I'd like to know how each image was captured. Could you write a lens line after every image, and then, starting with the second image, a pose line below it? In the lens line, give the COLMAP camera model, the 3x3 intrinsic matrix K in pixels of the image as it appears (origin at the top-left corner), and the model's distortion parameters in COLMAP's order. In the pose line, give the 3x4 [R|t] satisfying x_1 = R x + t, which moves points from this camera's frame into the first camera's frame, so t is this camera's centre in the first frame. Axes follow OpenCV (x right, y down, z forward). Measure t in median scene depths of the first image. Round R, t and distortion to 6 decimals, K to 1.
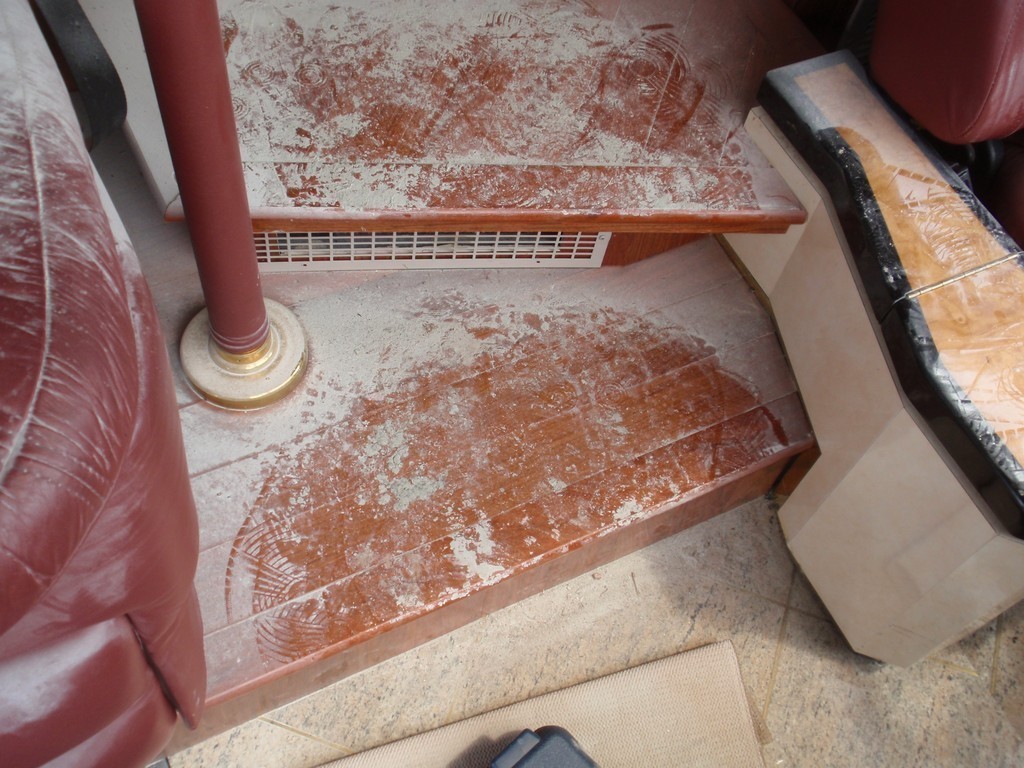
lens RADIAL K [[1152.4, 0, 511.7], [0, 1152.4, 404.0], [0, 0, 1]] dist [-0.012497, 0.038790]
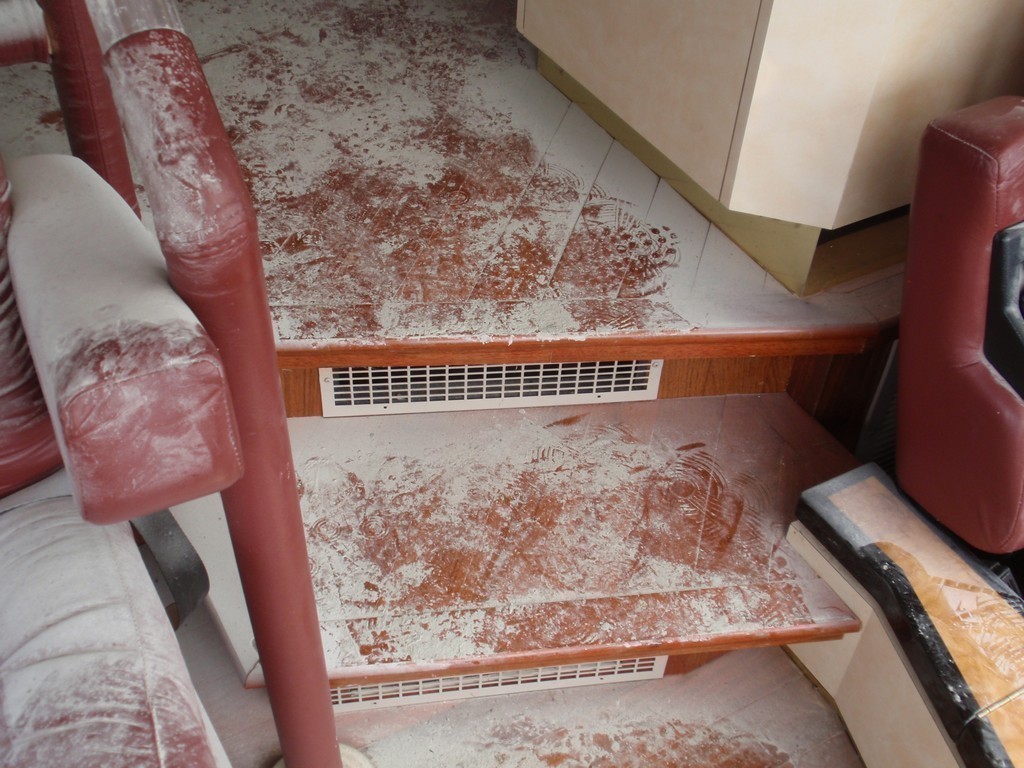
lens RADIAL K [[1152.4, 0, 511.7], [0, 1152.4, 404.0], [0, 0, 1]] dist [-0.012497, 0.038790]
pose [[0.995921, -0.088440, -0.017884, -0.018369], [0.080262, 0.958880, -0.272226, -0.095449], [0.041224, 0.269681, 0.962067, -0.054911]]
